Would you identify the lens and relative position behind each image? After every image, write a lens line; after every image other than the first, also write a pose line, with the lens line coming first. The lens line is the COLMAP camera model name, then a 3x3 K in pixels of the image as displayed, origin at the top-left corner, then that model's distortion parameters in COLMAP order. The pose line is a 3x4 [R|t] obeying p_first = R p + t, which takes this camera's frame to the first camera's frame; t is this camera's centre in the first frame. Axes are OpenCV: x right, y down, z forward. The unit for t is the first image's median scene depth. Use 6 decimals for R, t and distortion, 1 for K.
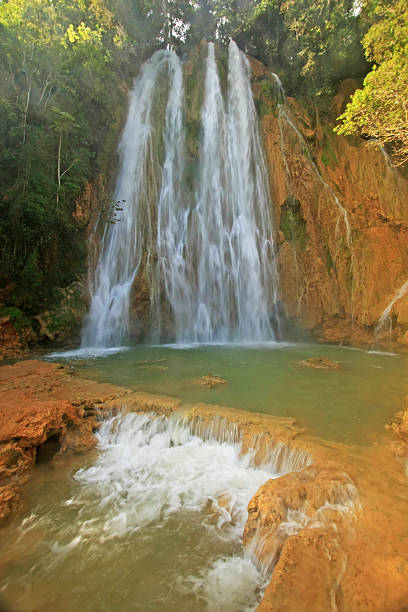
lens RADIAL K [[285.7, 0, 206.9], [0, 285.7, 303.6], [0, 0, 1]] dist [-0.003517, -0.000561]
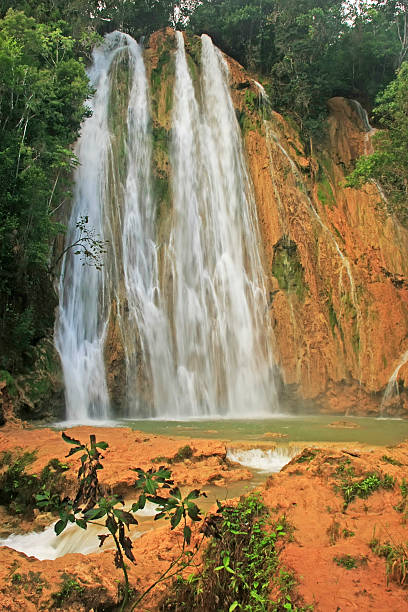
lens RADIAL K [[525.8, 0, 192.3], [0, 525.8, 314.3], [0, 0, 1]] dist [-0.124557, 0.012769]
pose [[0.976305, 0.030575, 0.214230, -0.302465], [-0.011594, 0.995937, -0.089303, -0.014647], [-0.216090, 0.084703, 0.972692, -0.414230]]
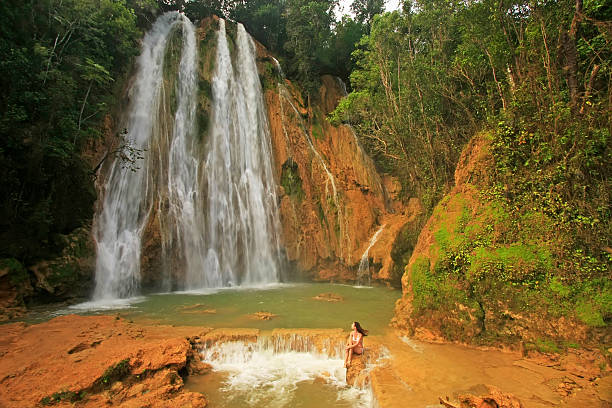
lens RADIAL K [[289.1, 0, 301.7], [0, 289.1, 201.4], [0, 0, 1]] dist [-0.006603, 0.000538]
pose [[0.920039, 0.054284, 0.388049, -0.134774], [0.003839, 0.989060, -0.147461, -0.016811], [-0.391809, 0.137160, 0.909765, -0.117539]]
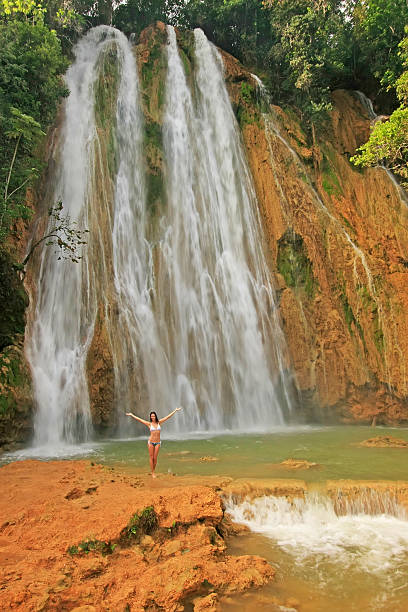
lens RADIAL K [[458.5, 0, 204.0], [0, 458.5, 306.0], [0, 0, 1]] dist [-0.000345, 0.010424]
pose [[0.977478, 0.006137, 0.210946, -0.200649], [0.025775, 0.988622, -0.148198, 0.001610], [-0.209455, 0.150298, 0.966198, -0.113143]]
